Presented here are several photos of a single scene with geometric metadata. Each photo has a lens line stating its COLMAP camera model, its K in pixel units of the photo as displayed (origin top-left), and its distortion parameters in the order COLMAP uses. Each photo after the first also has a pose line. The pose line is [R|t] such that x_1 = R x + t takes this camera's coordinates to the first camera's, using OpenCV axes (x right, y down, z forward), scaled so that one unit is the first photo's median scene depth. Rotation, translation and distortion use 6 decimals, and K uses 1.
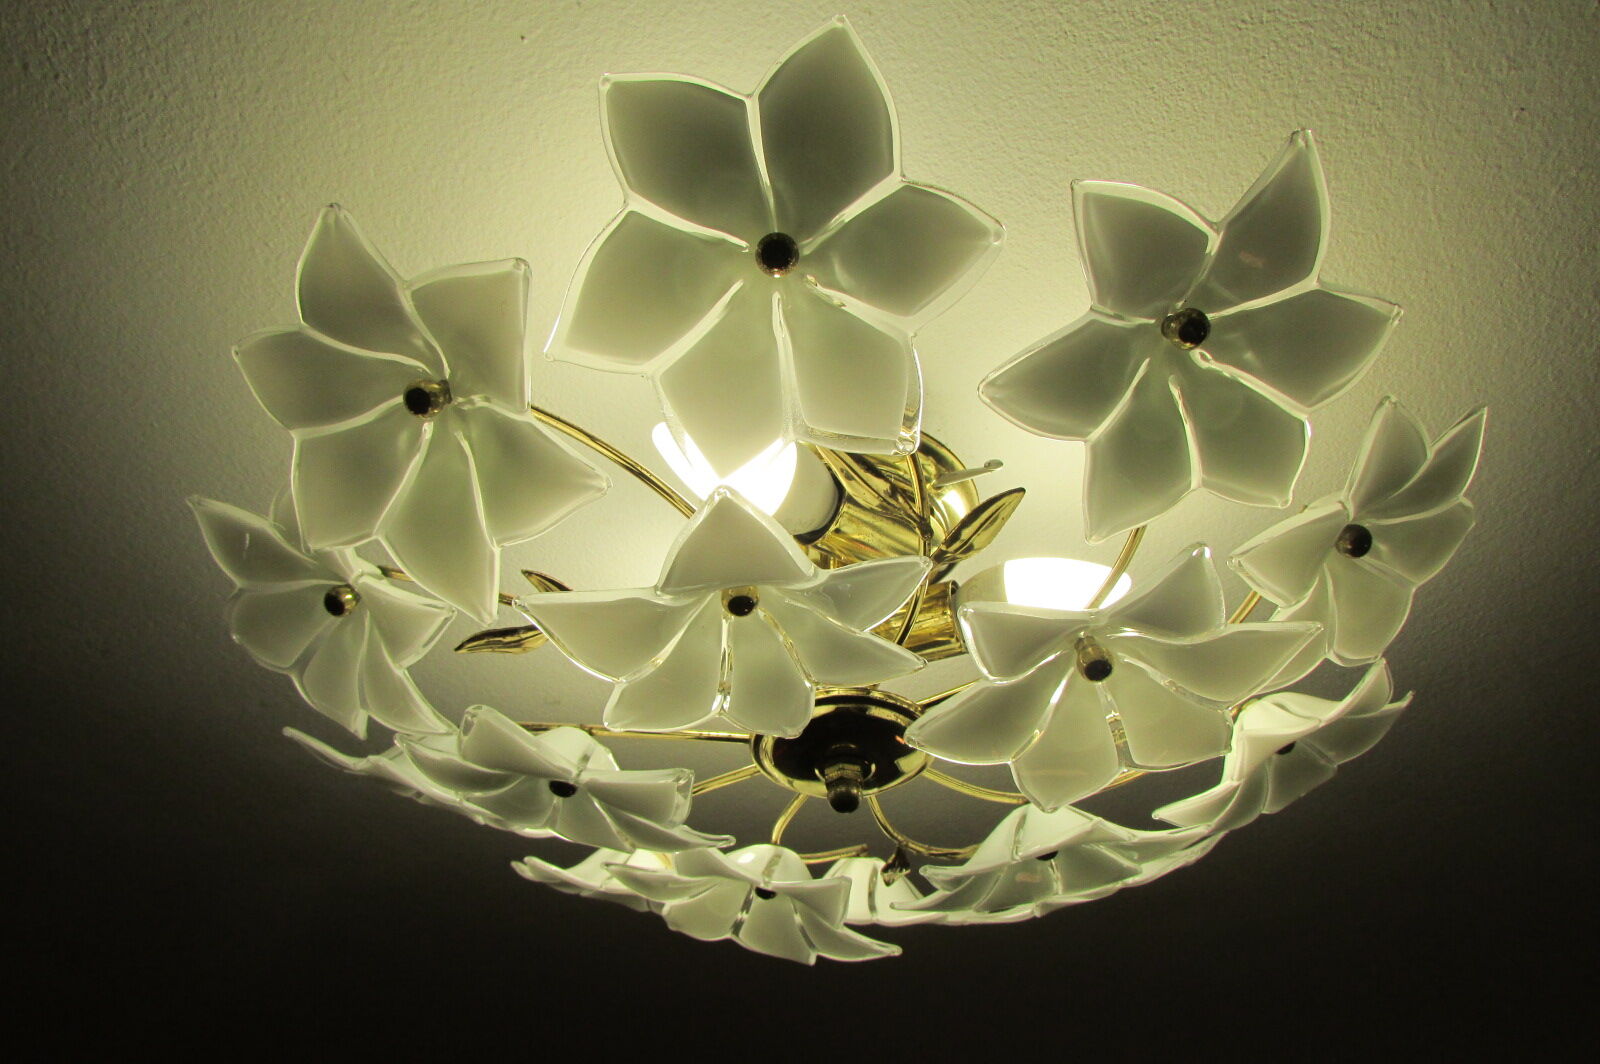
lens RADIAL K [[1155.1, 0, 800.0], [0, 1155.1, 532.0], [0, 0, 1]] dist [-0.003720, -0.002865]
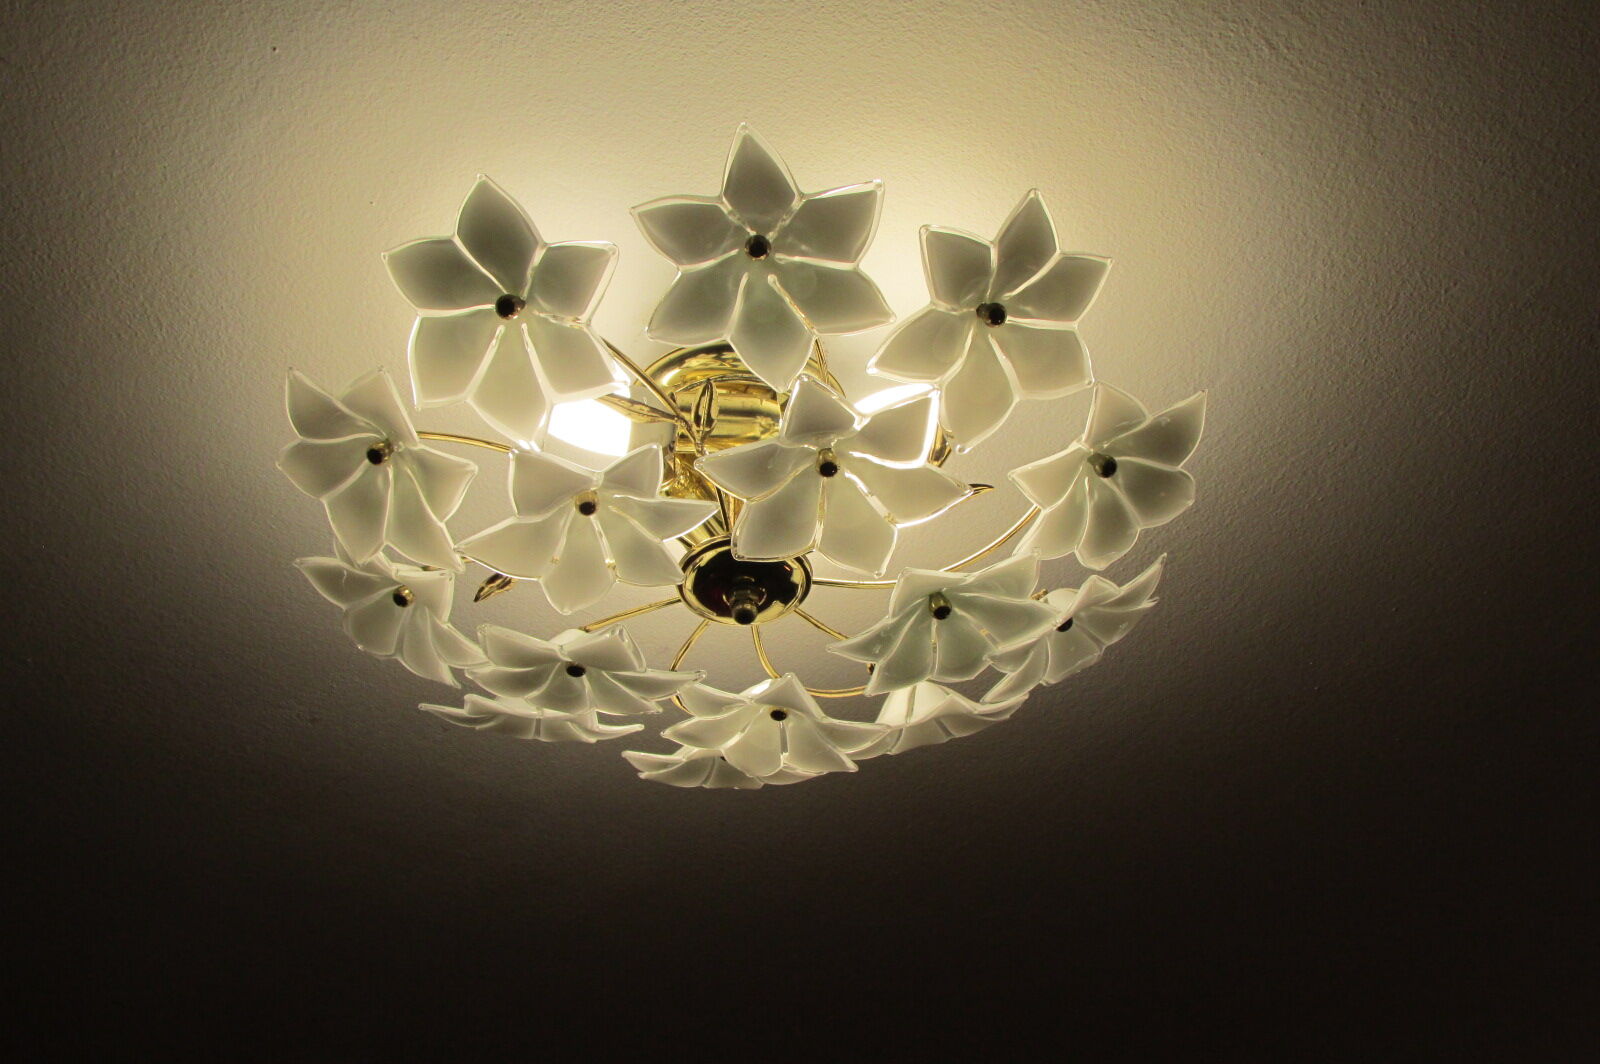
lens RADIAL K [[2180.9, 0, 800.0], [0, 2180.9, 532.0], [0, 0, 1]] dist [-0.012157, 0.021479]
pose [[0.885563, -0.328794, -0.328136, 1.167696], [0.336814, 0.940962, -0.033866, 0.291370], [0.319899, -0.080531, 0.944023, -1.720209]]
